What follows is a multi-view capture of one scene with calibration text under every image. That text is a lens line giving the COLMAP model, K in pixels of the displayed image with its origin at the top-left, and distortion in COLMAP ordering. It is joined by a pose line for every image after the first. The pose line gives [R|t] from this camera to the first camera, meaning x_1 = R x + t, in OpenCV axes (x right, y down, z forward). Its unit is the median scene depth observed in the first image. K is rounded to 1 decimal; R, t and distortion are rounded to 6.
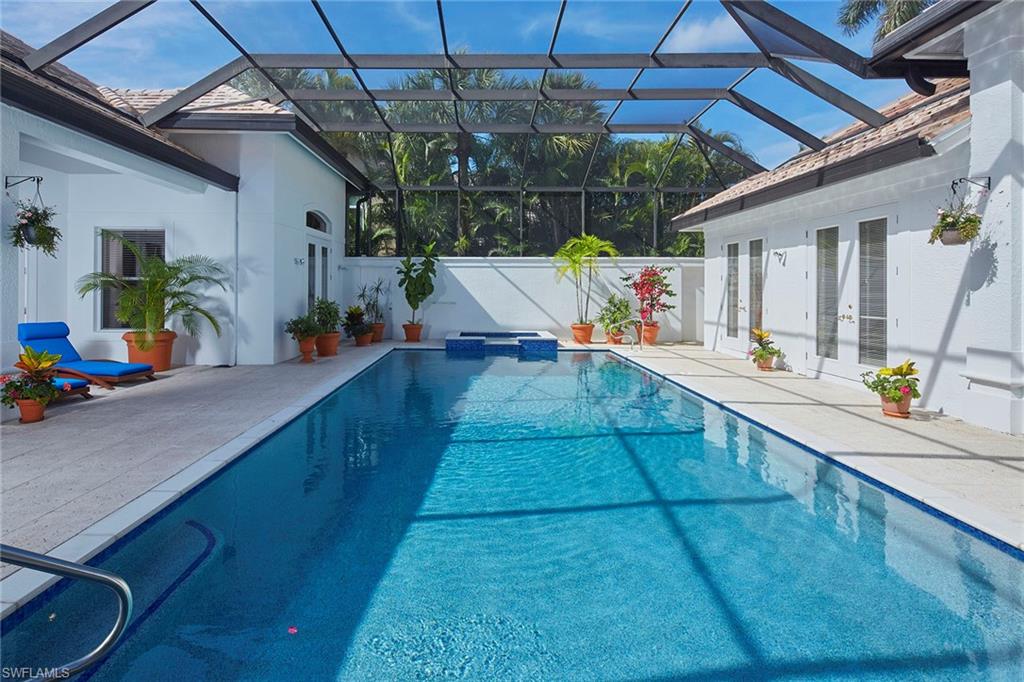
lens RADIAL K [[489.8, 0, 510.4], [0, 489.8, 291.0], [0, 0, 1]] dist [-0.021090, -0.000674]
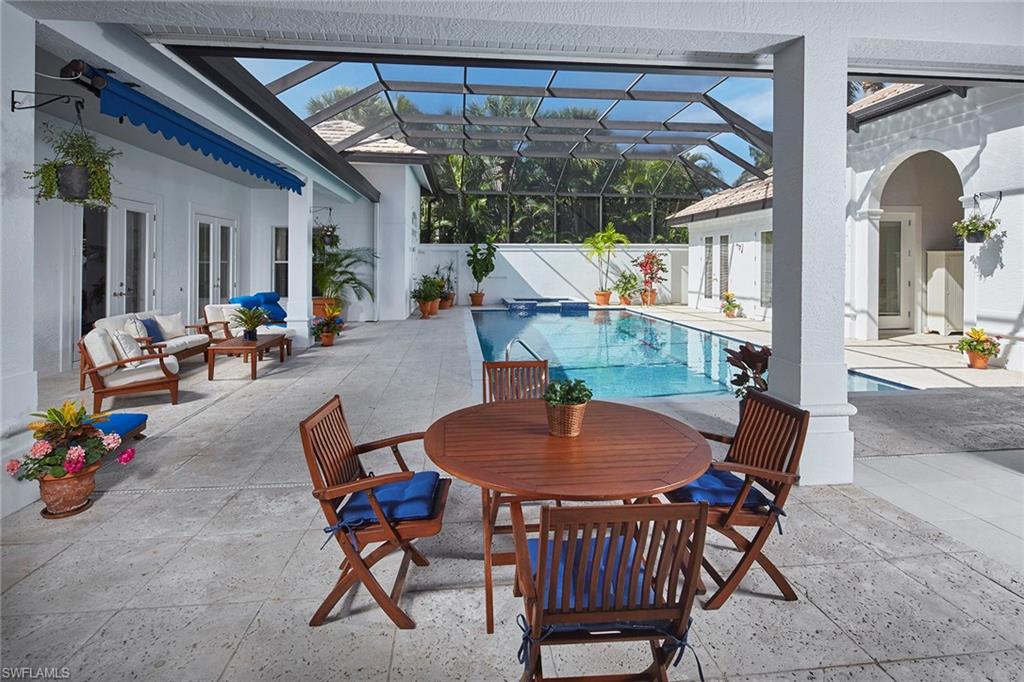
lens RADIAL K [[489.8, 0, 505.4], [0, 489.8, 273.5], [0, 0, 1]] dist [-0.021090, -0.000674]
pose [[0.997688, -0.004961, 0.067781, -0.232518], [0.003770, 0.999837, 0.017681, -0.011484], [-0.067858, -0.017384, 0.997544, -0.395435]]
